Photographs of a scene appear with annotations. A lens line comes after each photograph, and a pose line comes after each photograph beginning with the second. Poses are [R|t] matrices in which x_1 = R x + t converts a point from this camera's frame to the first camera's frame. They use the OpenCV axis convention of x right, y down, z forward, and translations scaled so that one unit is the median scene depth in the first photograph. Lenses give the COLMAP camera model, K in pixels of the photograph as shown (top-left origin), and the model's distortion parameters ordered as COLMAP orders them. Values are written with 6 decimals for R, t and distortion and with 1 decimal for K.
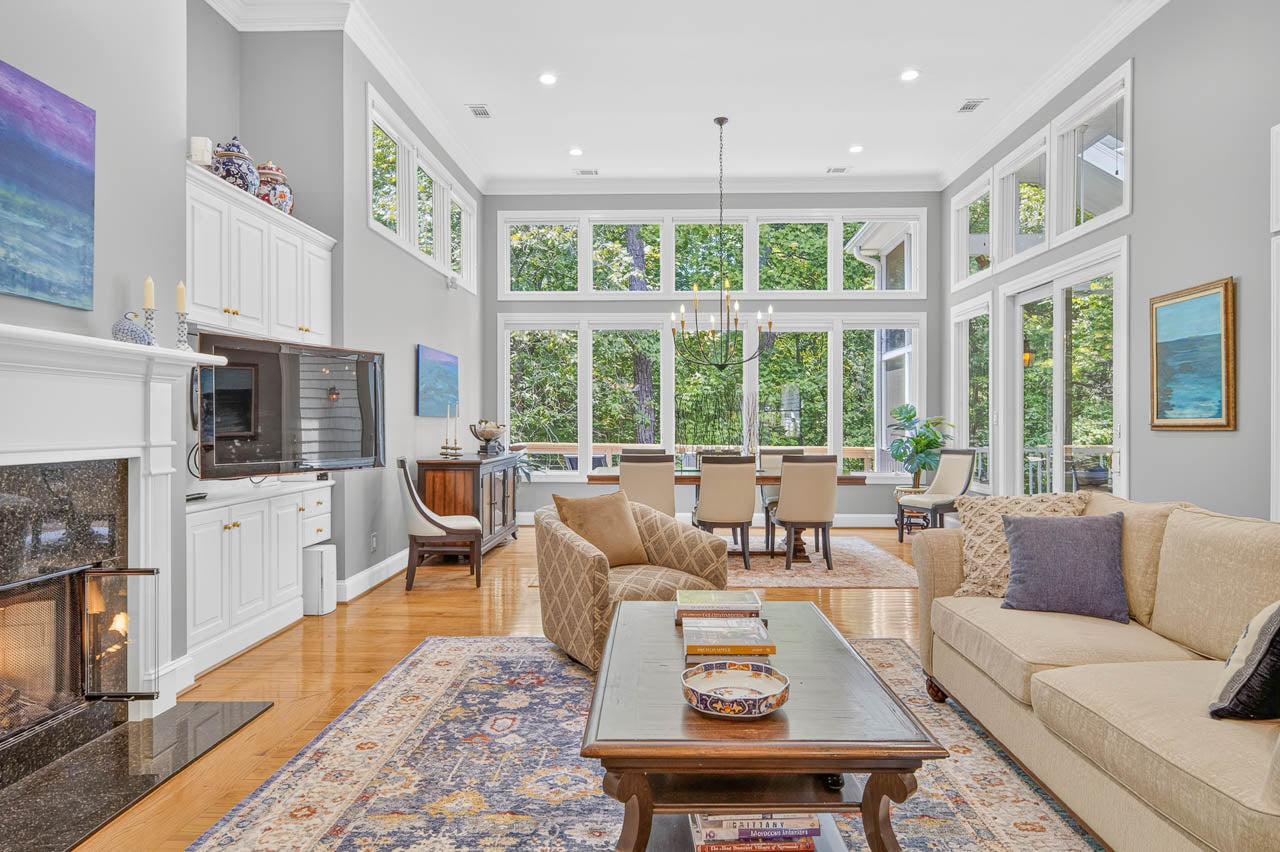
lens RADIAL K [[747.7, 0, 640.0], [0, 747.7, 426.0], [0, 0, 1]] dist [0.002077, -0.000003]
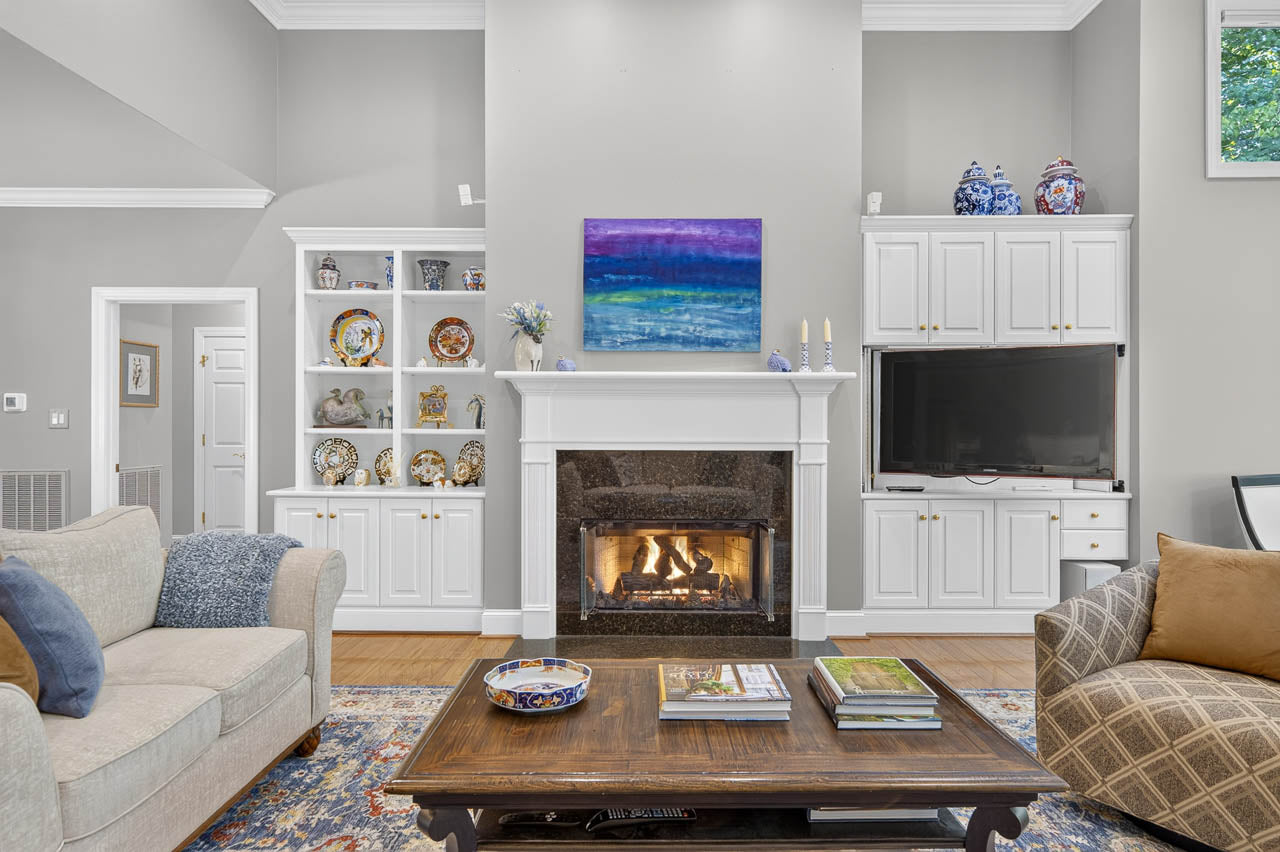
lens RADIAL K [[747.7, 0, 640.0], [0, 747.7, 426.0], [0, 0, 1]] dist [0.002077, -0.000003]
pose [[0.027387, 0.003106, -0.999620, 0.771342], [-0.005566, 0.999980, 0.002954, -0.007427], [0.999609, 0.005483, 0.027404, 0.718964]]
